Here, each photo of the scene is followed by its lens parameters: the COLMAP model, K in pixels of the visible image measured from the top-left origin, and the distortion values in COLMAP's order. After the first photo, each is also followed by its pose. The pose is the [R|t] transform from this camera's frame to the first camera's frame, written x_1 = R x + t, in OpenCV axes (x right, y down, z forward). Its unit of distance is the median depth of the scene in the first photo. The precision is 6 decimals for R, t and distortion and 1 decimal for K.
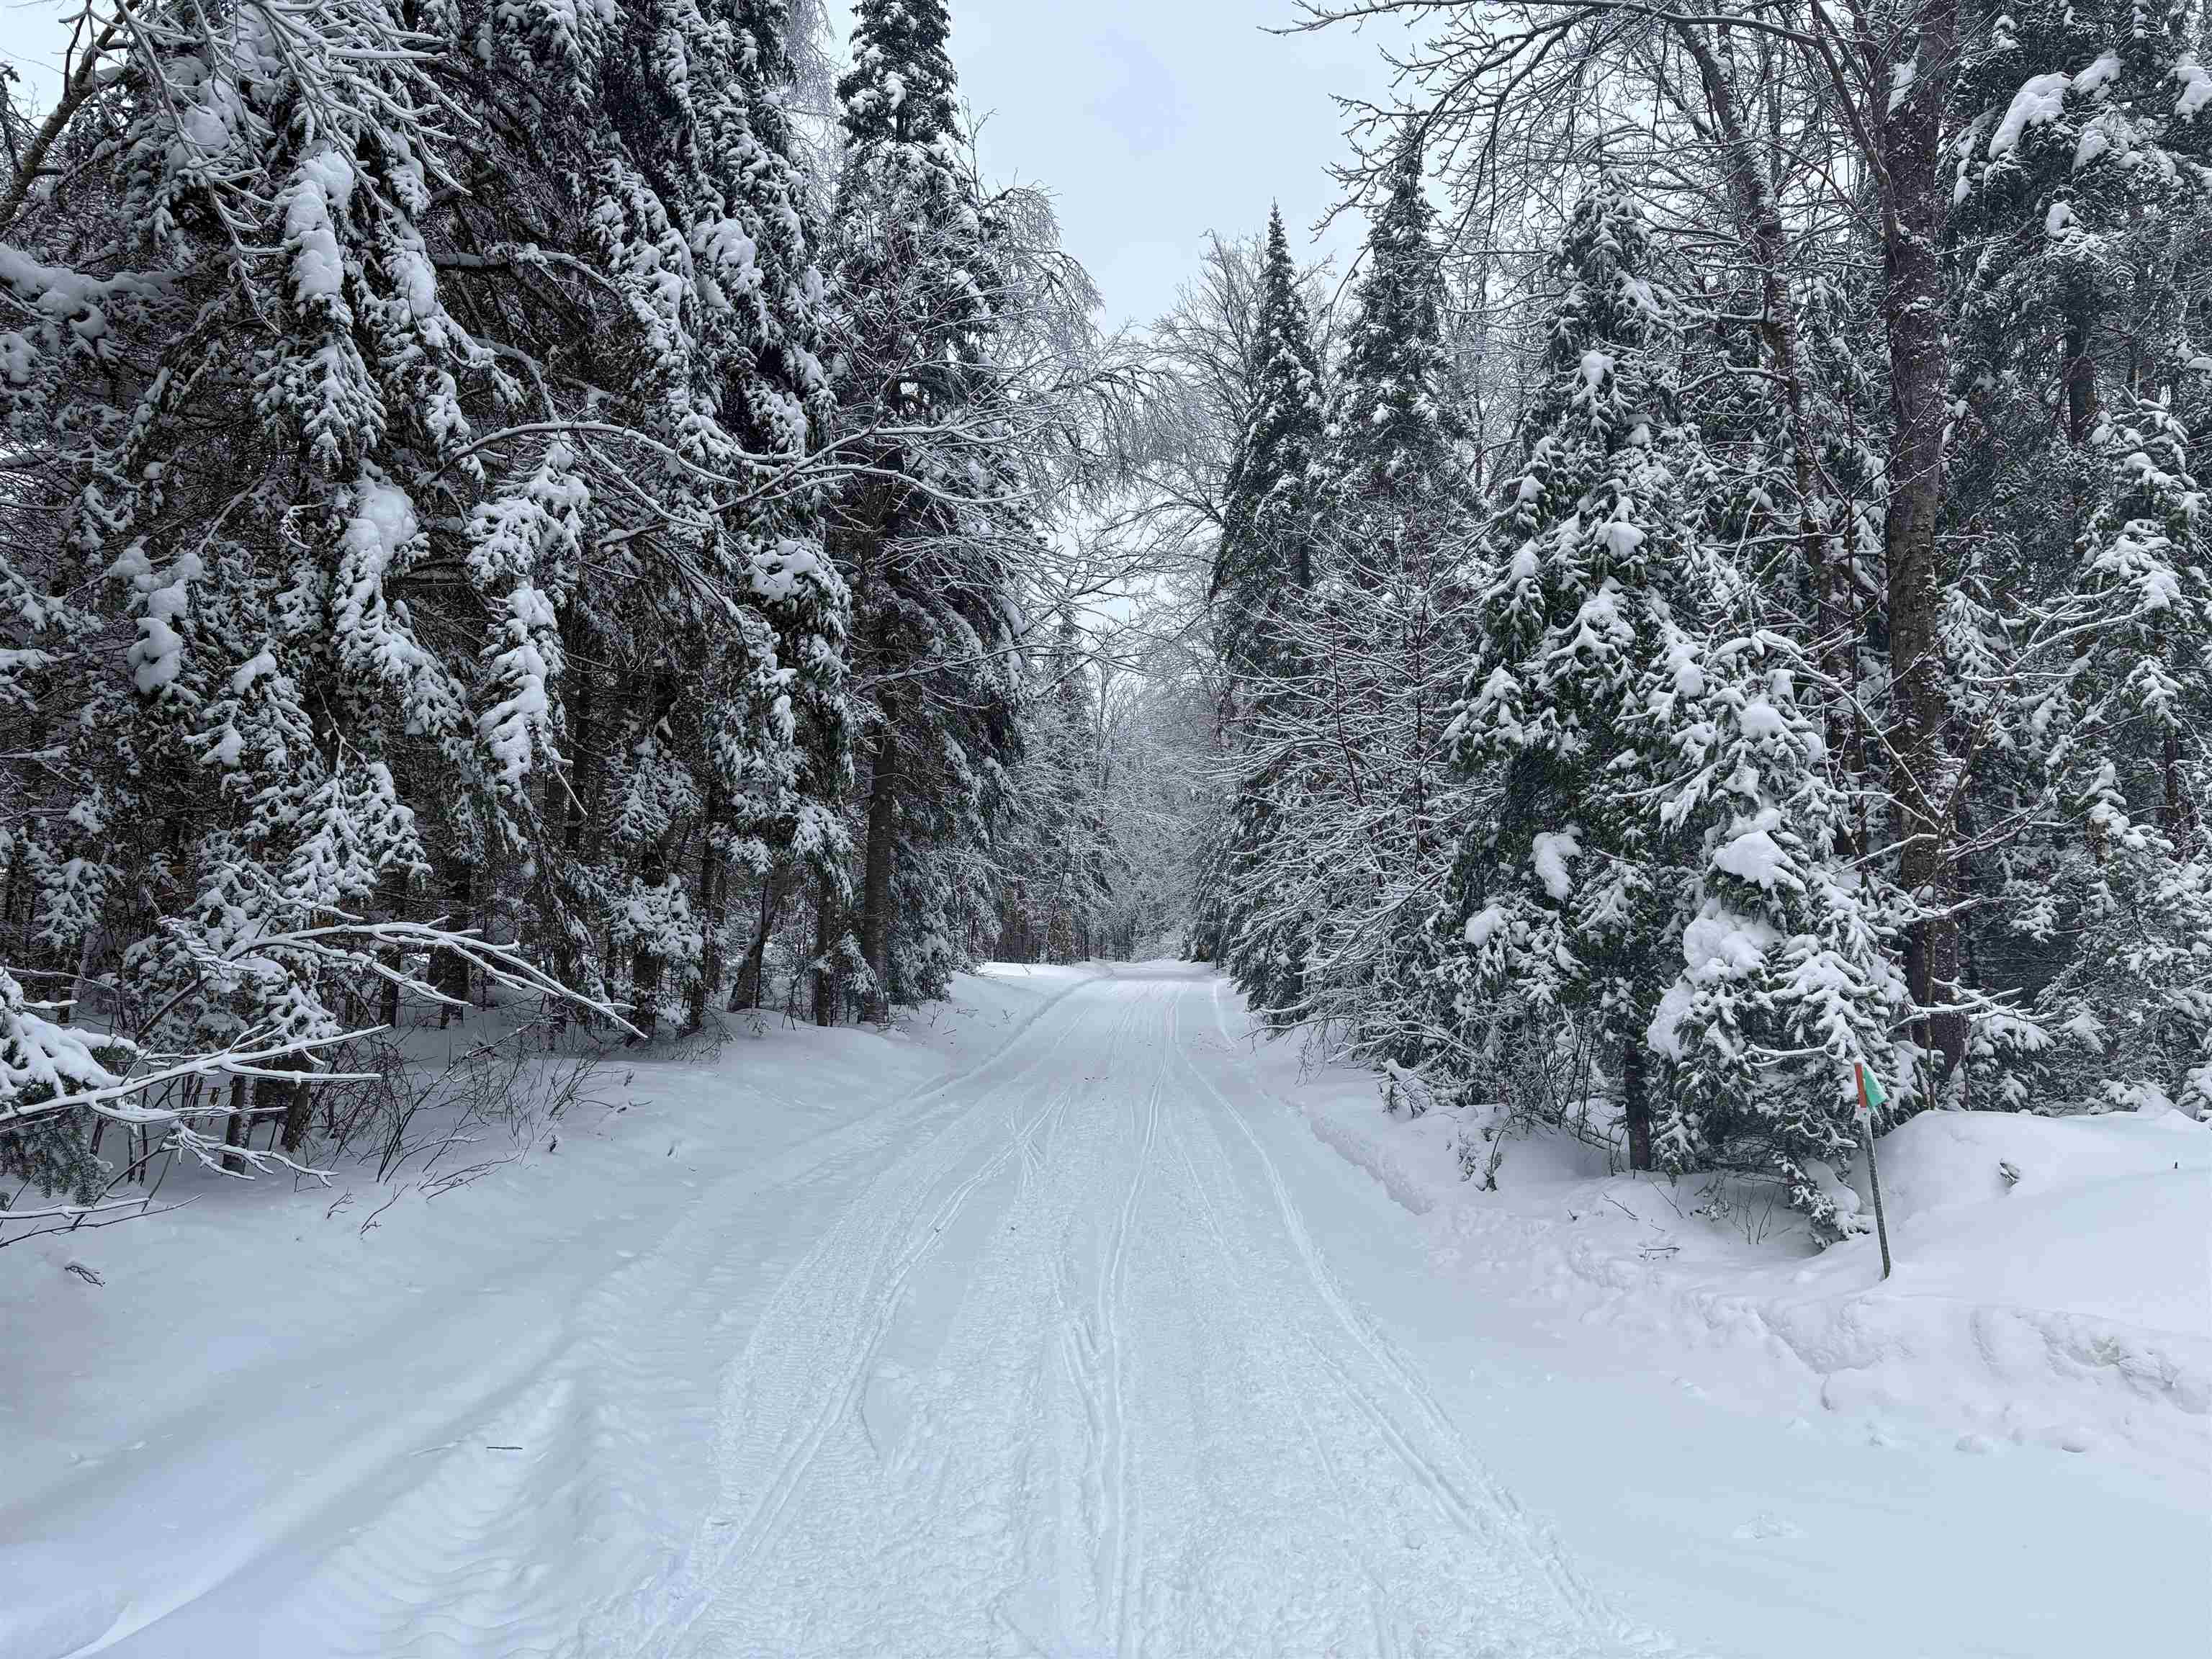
lens RADIAL K [[1669.2, 0, 1116.4], [0, 1669.2, 829.1], [0, 0, 1]] dist [0.072474, -0.081900]
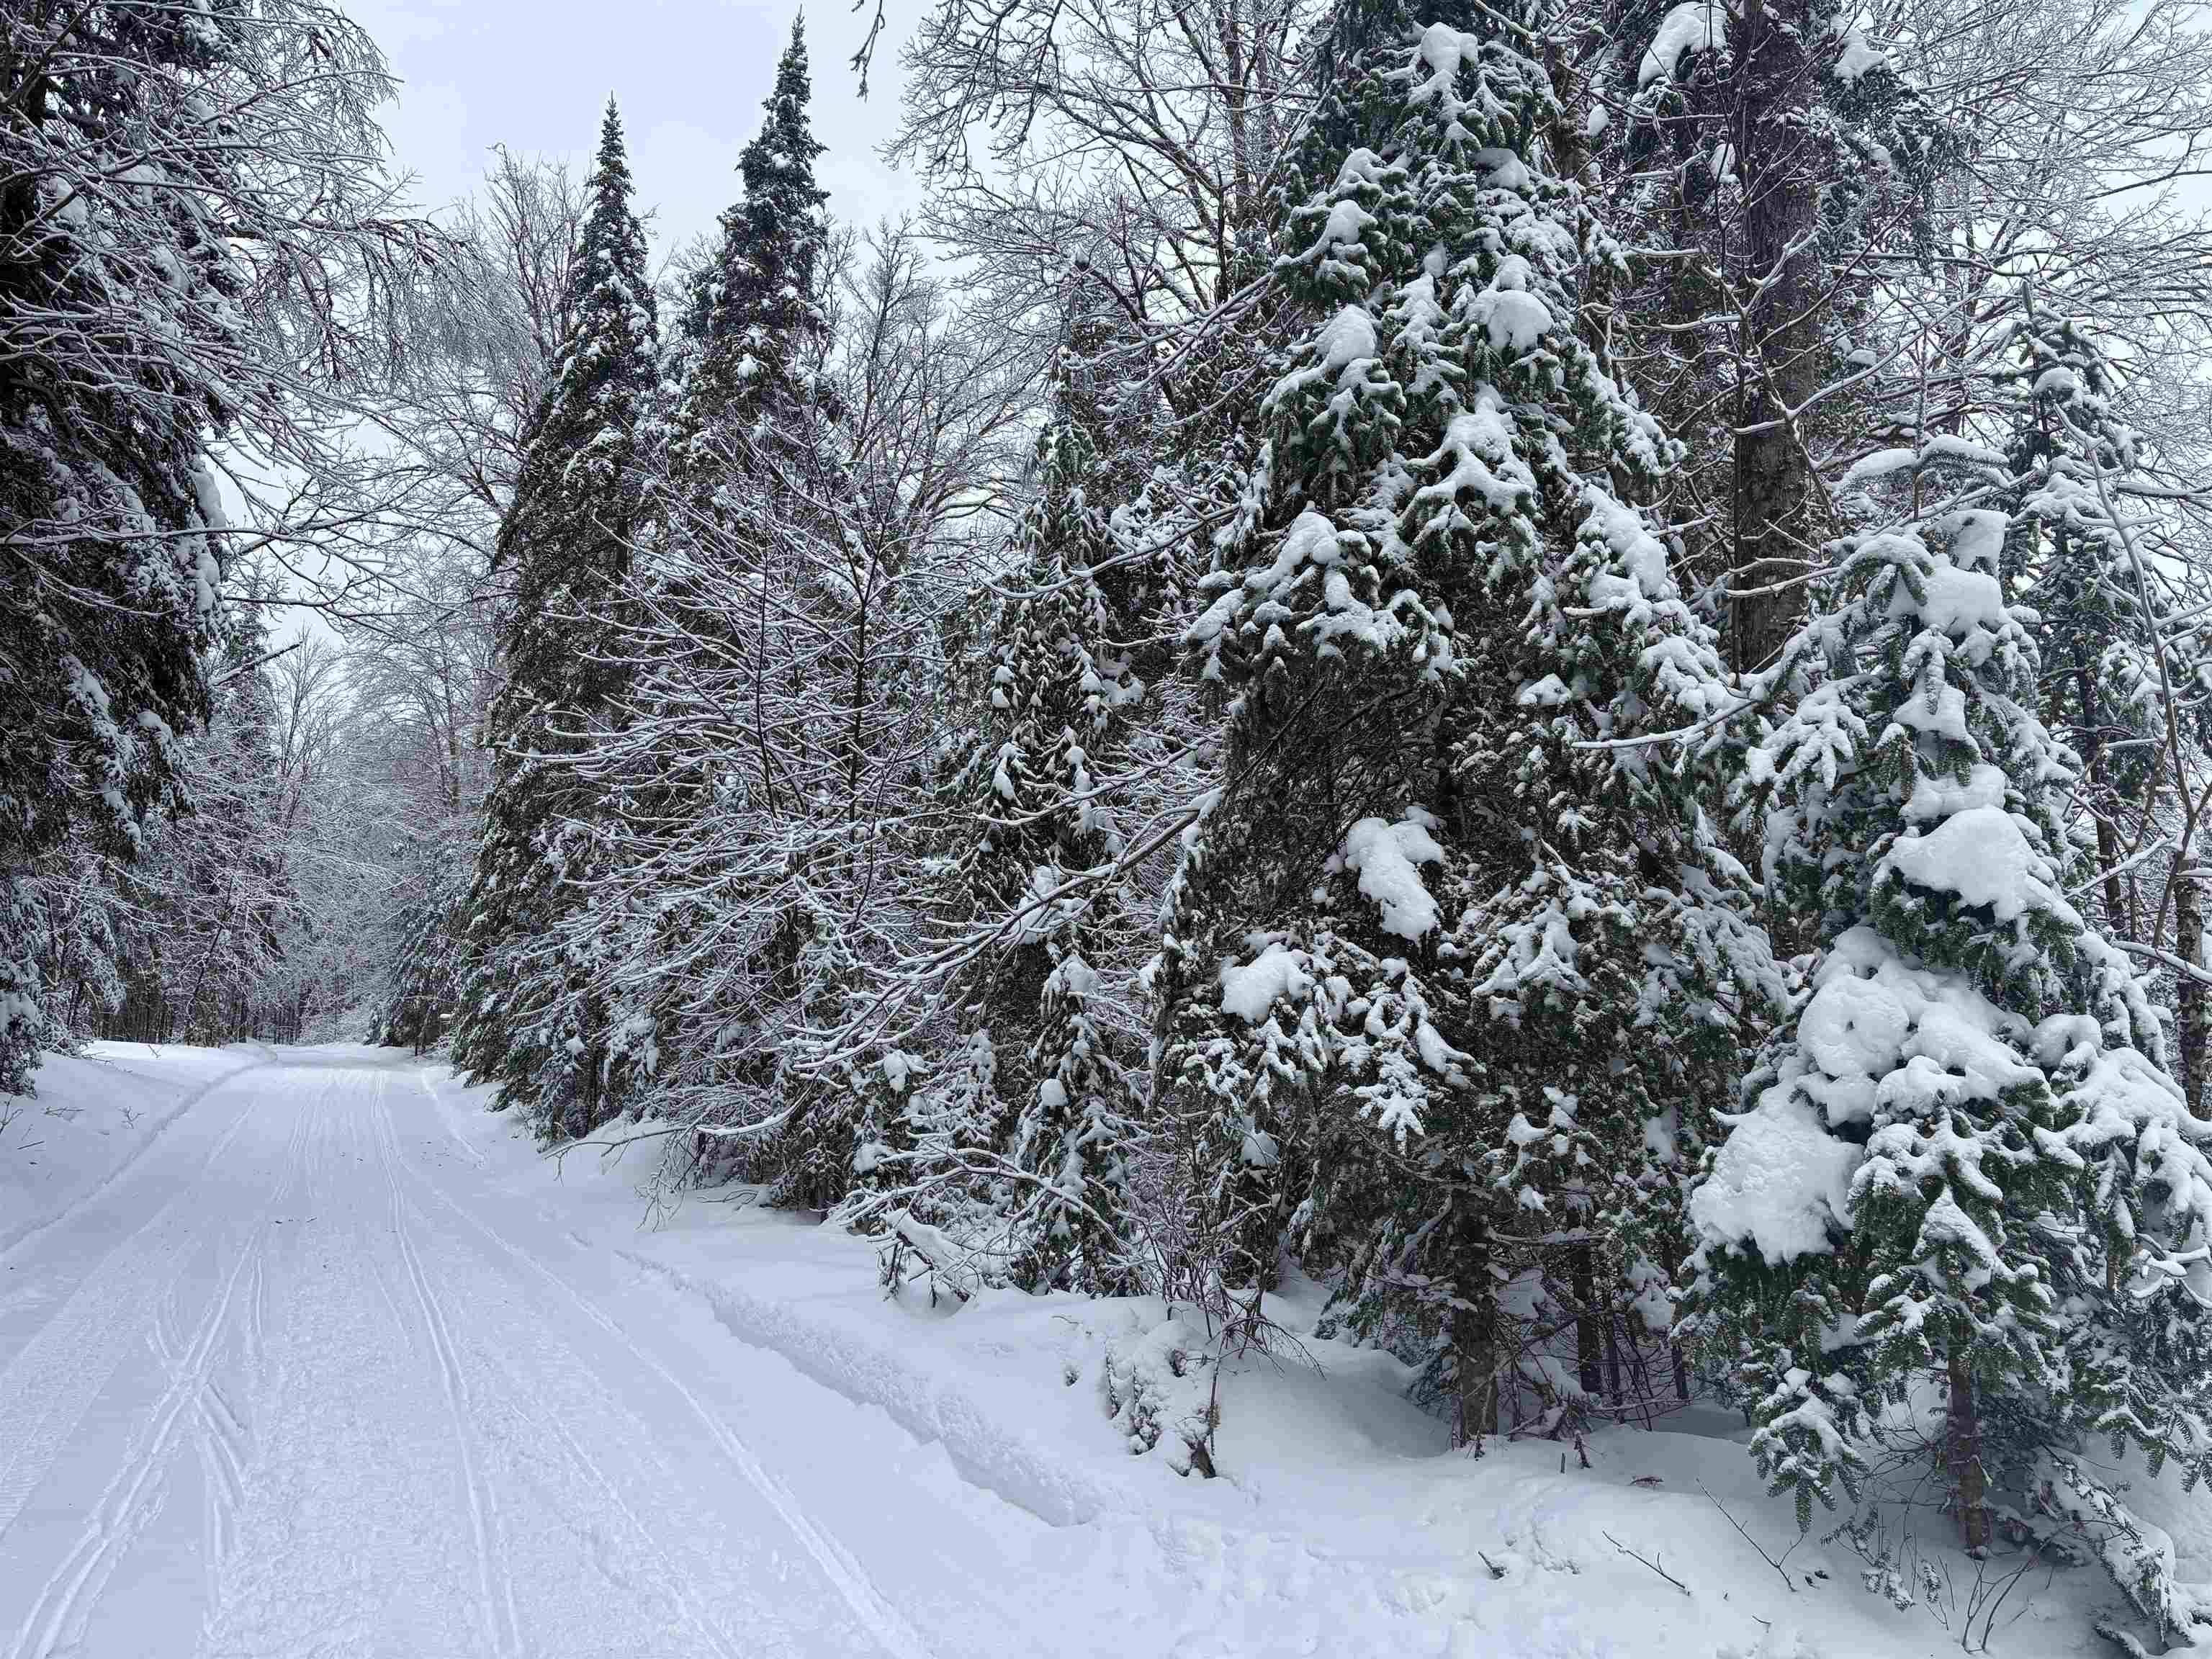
lens RADIAL K [[1669.2, 0, 1116.4], [0, 1669.2, 829.1], [0, 0, 1]] dist [0.072474, -0.081900]
pose [[0.892554, 0.082958, 0.443244, -0.062921], [-0.058954, 0.995963, -0.067690, 0.048261], [-0.447070, 0.034286, 0.893842, 0.552055]]
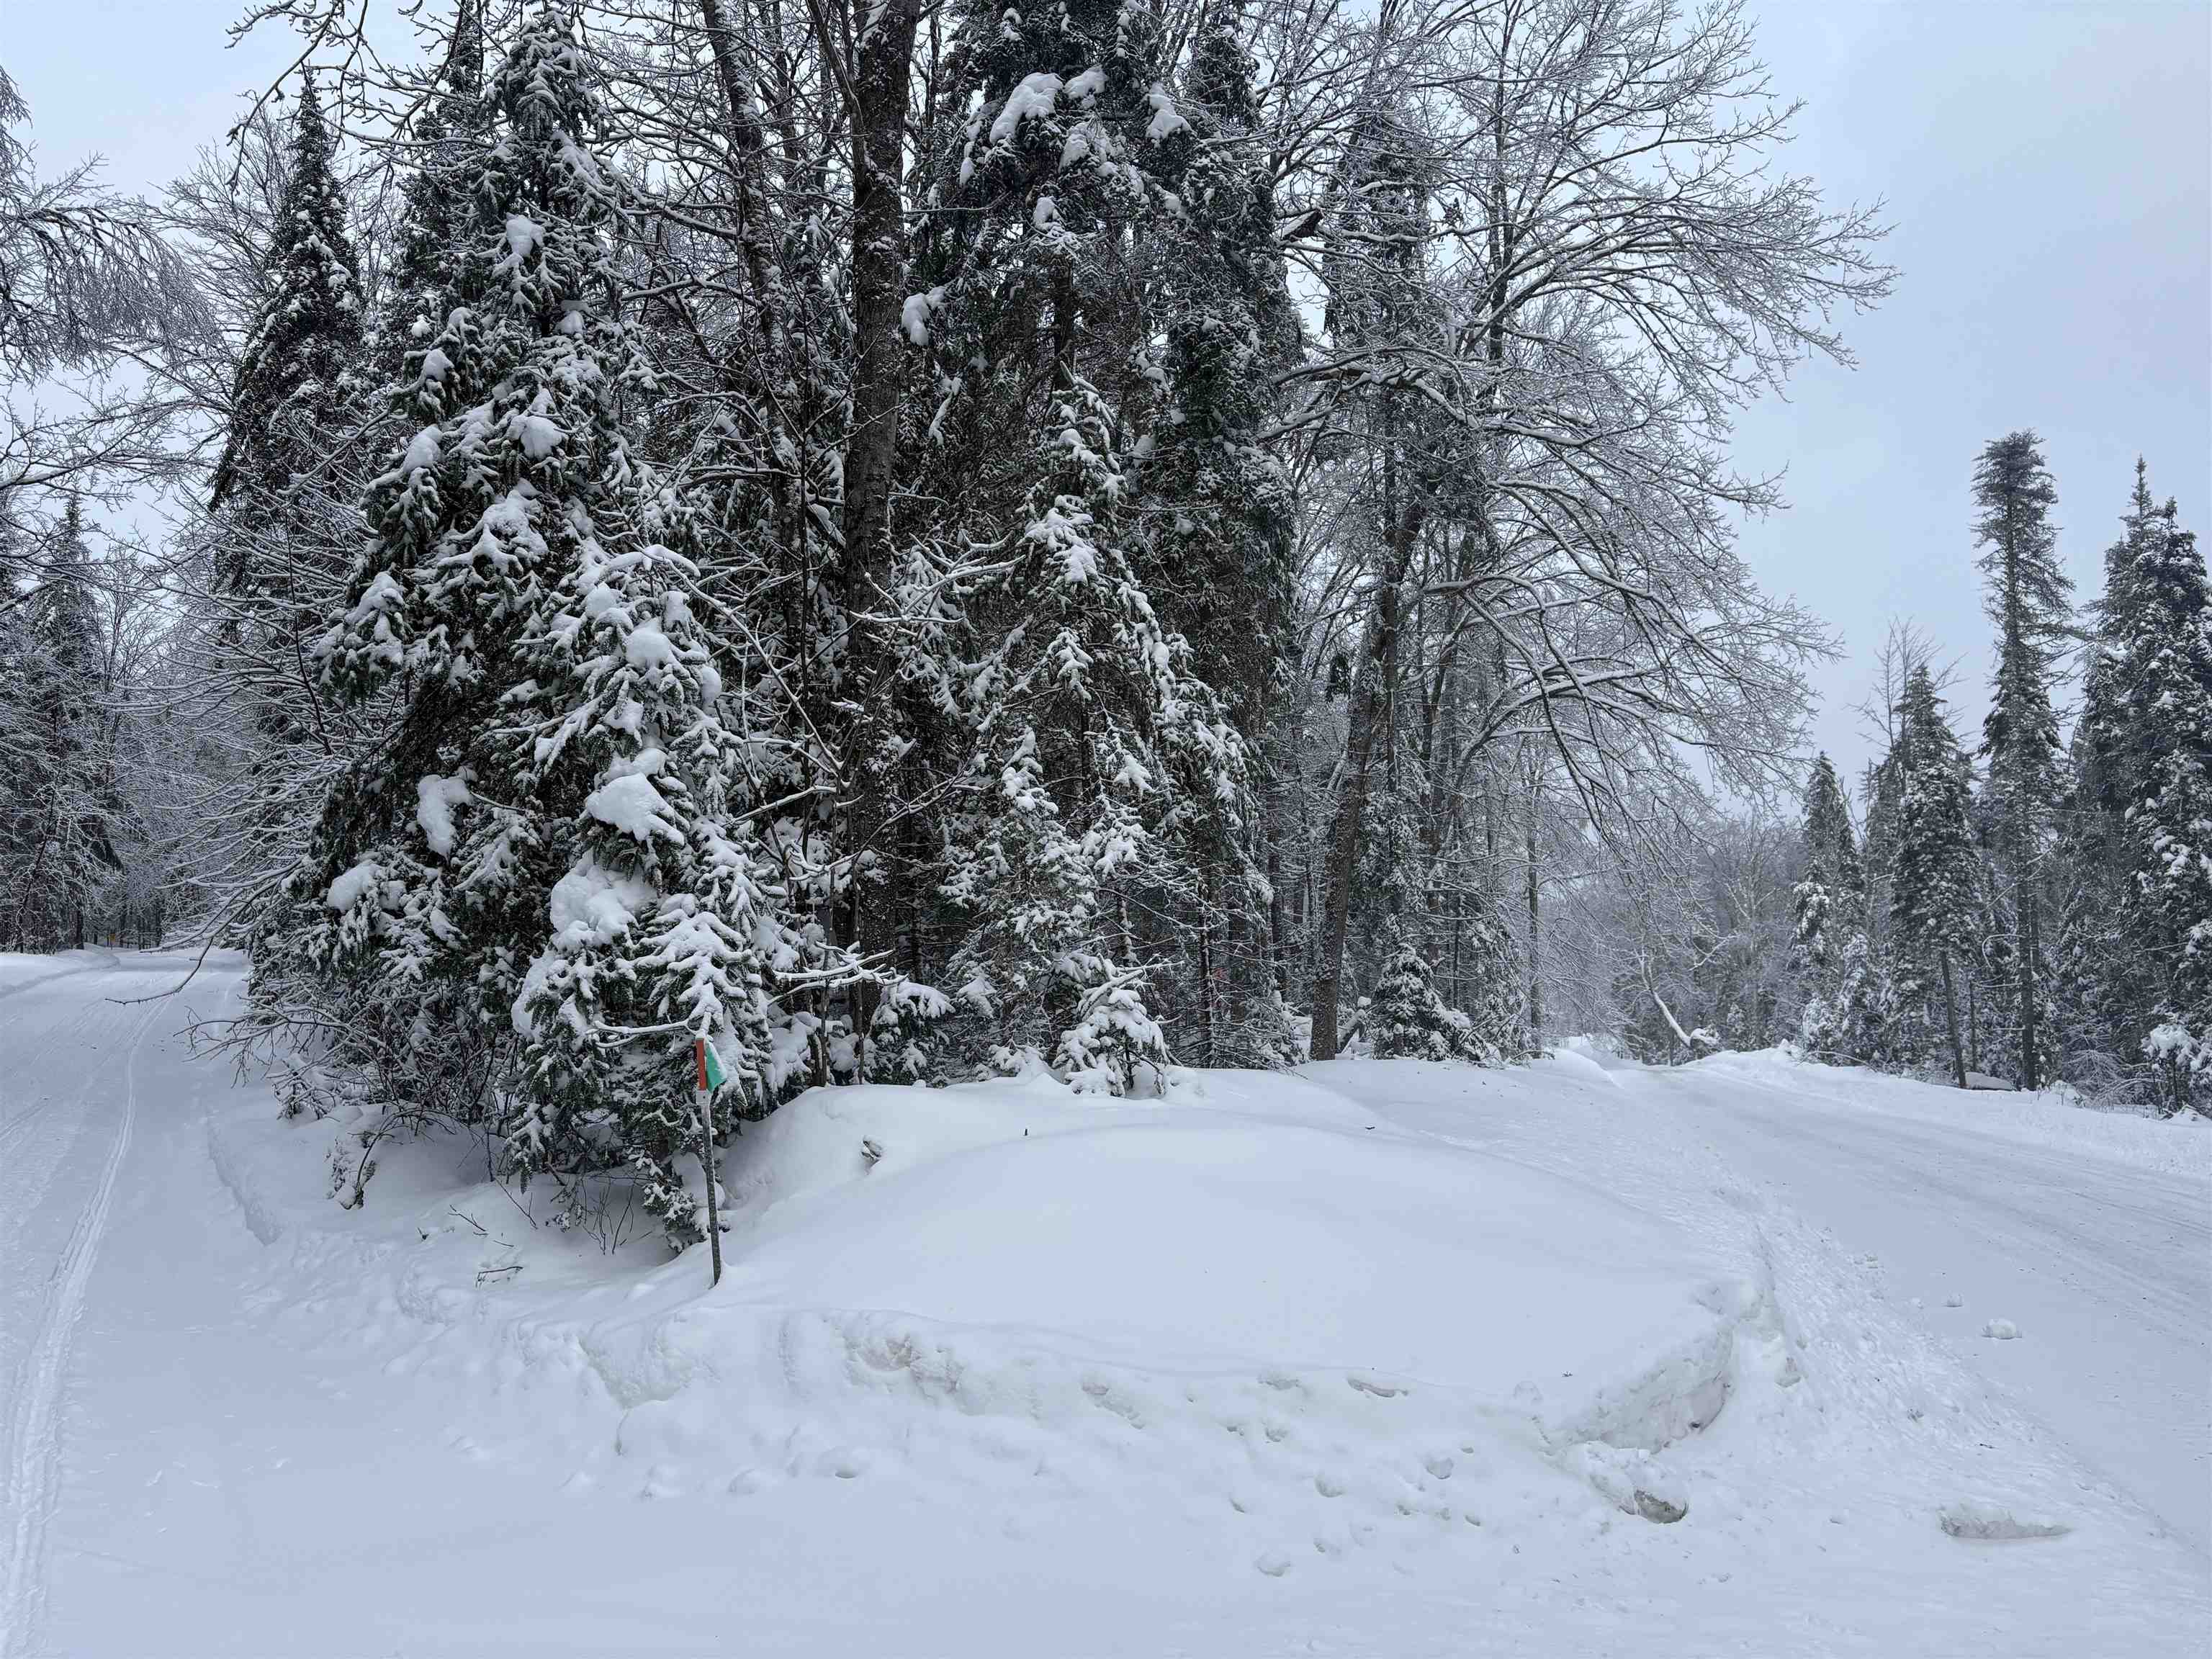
lens RADIAL K [[1678.1, 0, 1087.1], [0, 1678.1, 812.1], [0, 0, 1]] dist [0.057118, -0.008319]
pose [[0.882831, 0.036490, 0.468271, 0.150774], [-0.035373, 0.999312, -0.011182, 0.018586], [-0.468357, -0.006692, 0.883514, 0.105537]]
